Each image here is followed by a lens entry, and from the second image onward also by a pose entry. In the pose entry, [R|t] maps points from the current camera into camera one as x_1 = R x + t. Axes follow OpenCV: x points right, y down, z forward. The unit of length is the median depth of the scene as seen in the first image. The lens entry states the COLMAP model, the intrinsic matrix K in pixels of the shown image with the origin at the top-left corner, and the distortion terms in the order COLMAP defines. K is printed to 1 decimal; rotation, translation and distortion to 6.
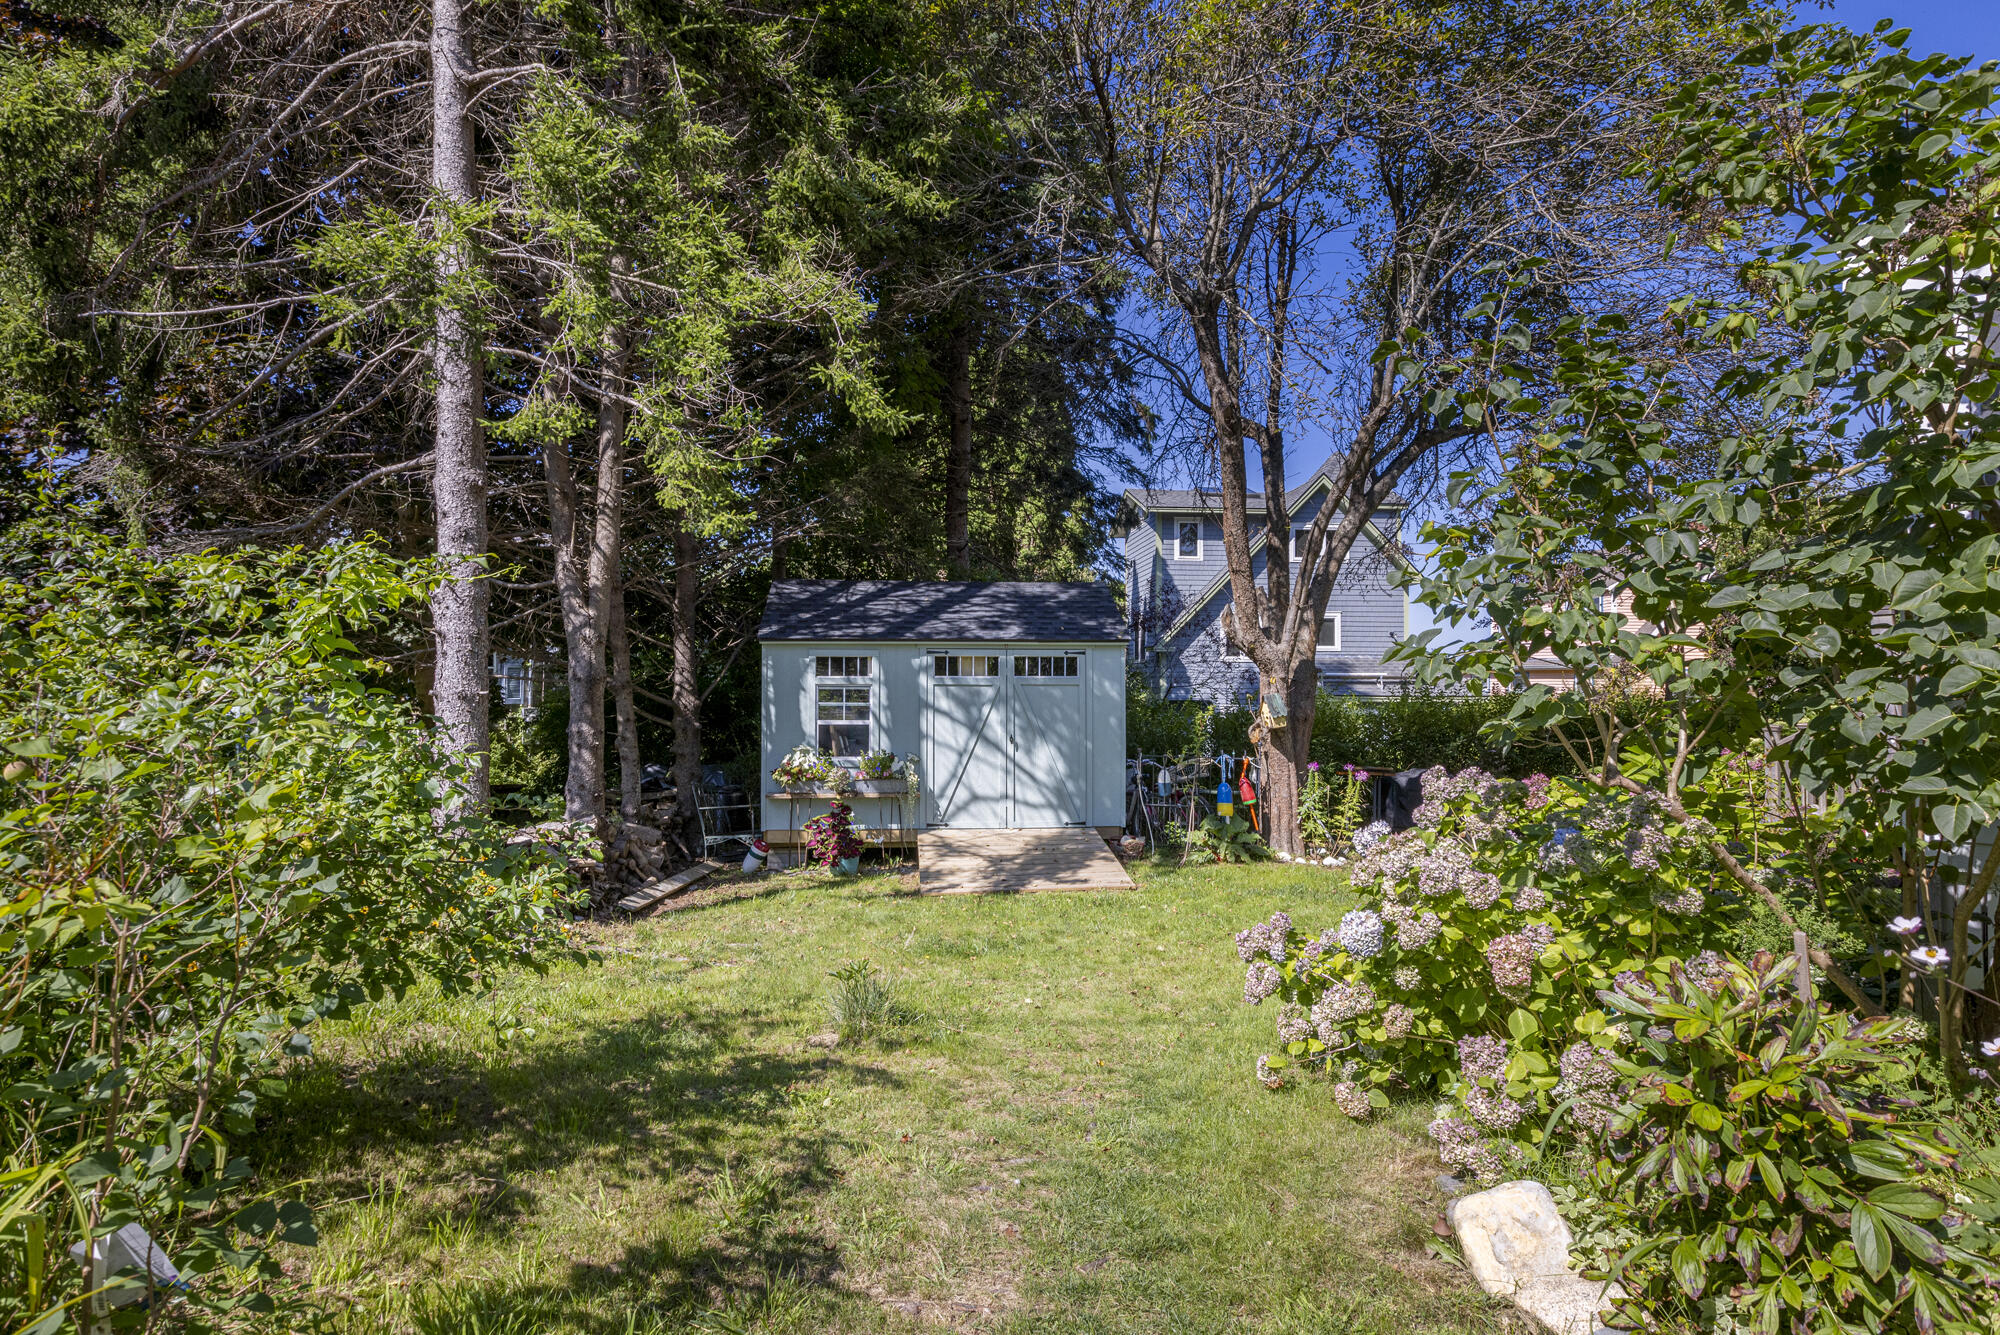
lens RADIAL K [[1035.6, 0, 1000.8], [0, 1035.6, 664.5], [0, 0, 1]] dist [-0.002198, -0.000768]
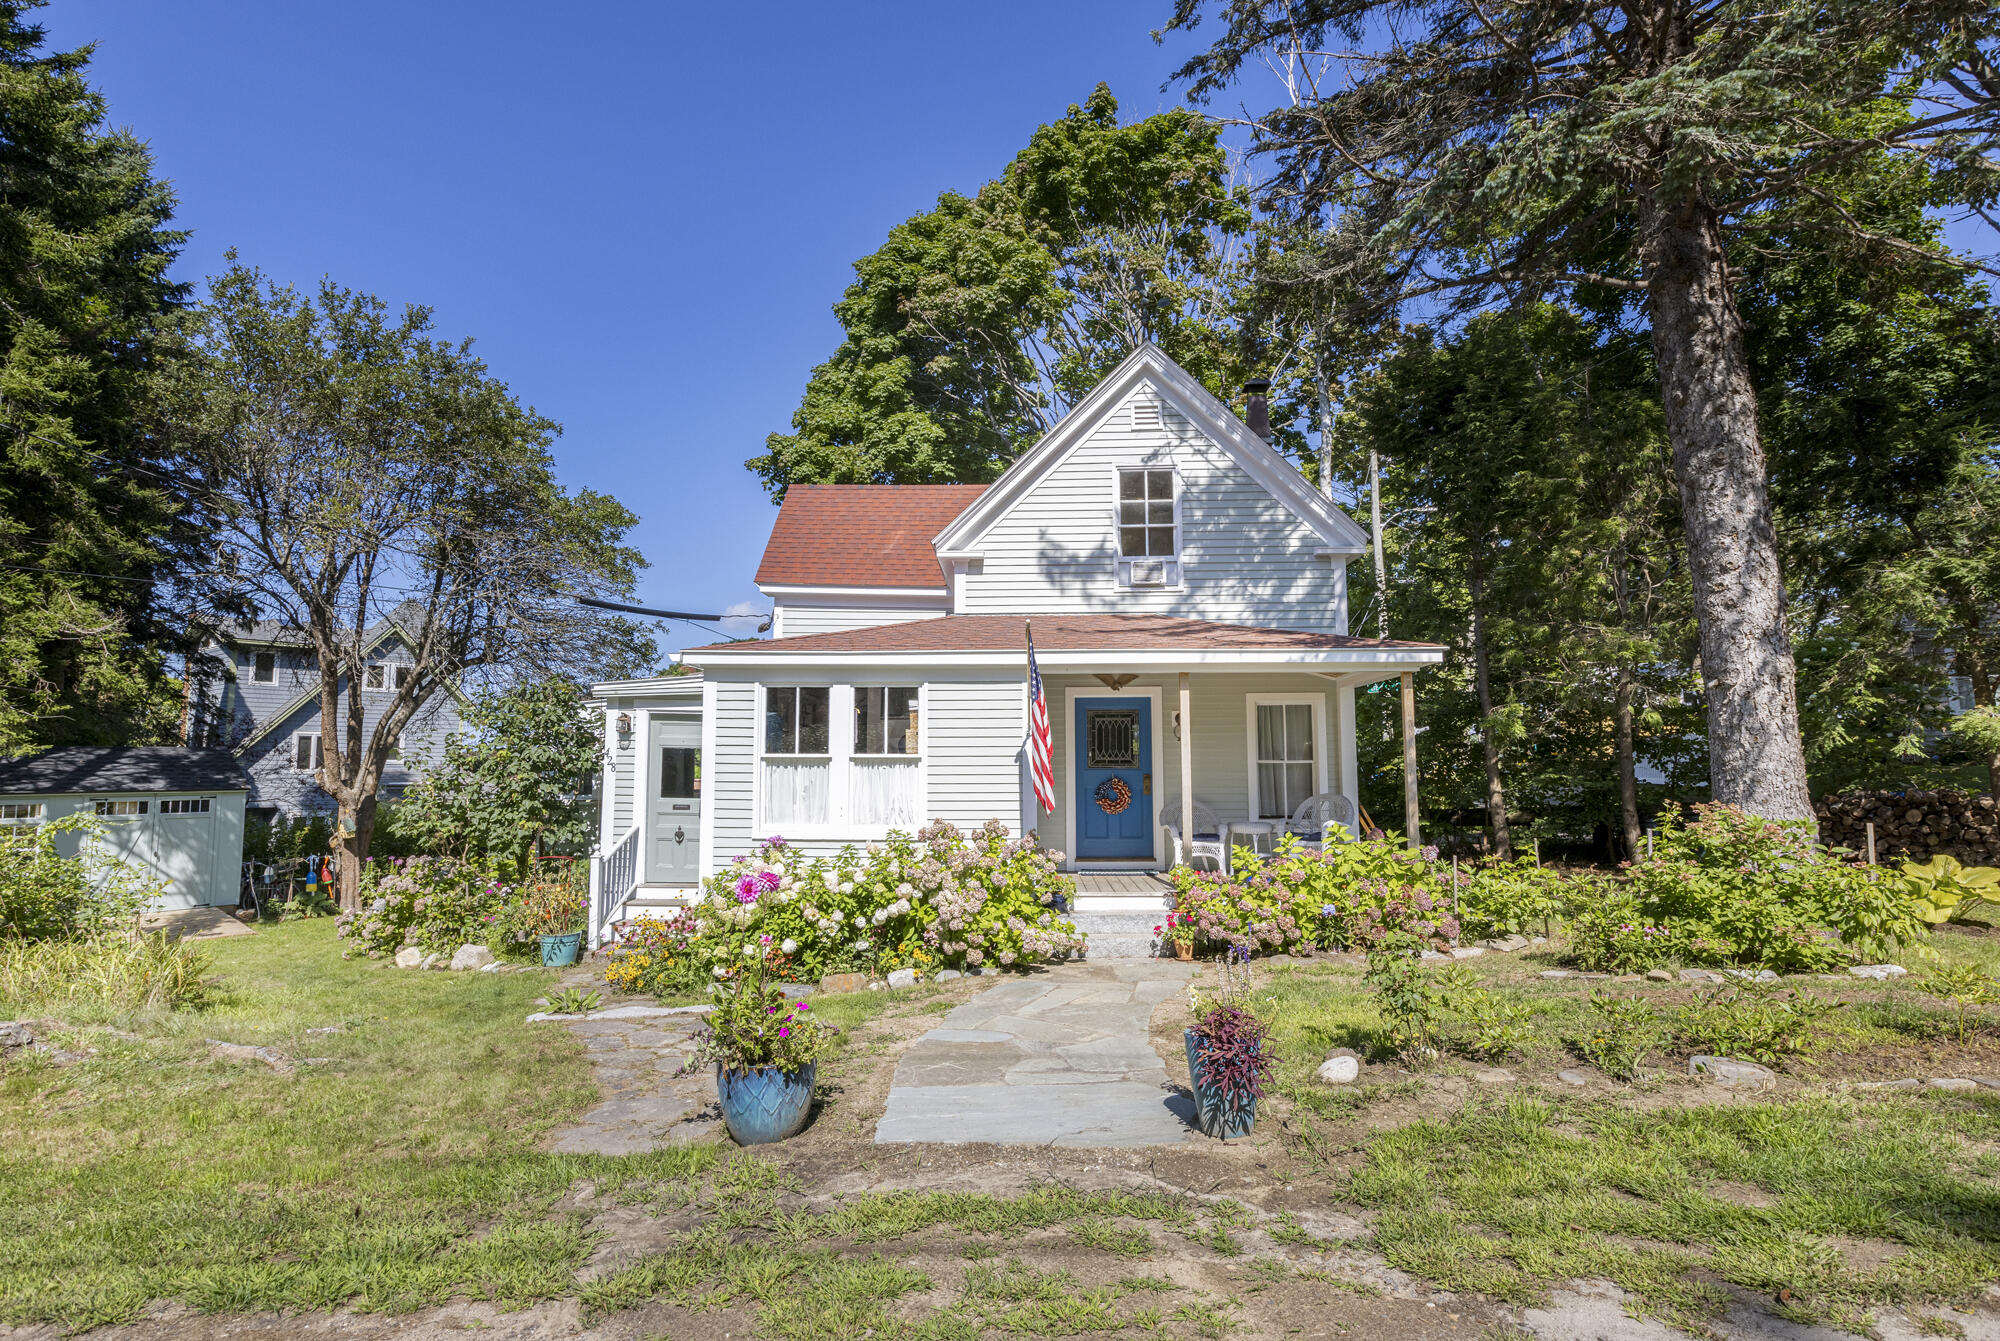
lens RADIAL K [[1035.6, 0, 1001.4], [0, 1035.6, 677.4], [0, 0, 1]] dist [-0.002198, -0.000768]
pose [[0.675420, 0.063550, 0.734690, -0.288060], [-0.013473, 0.997177, -0.073869, -0.094683], [-0.737310, 0.039994, 0.674369, -0.997509]]
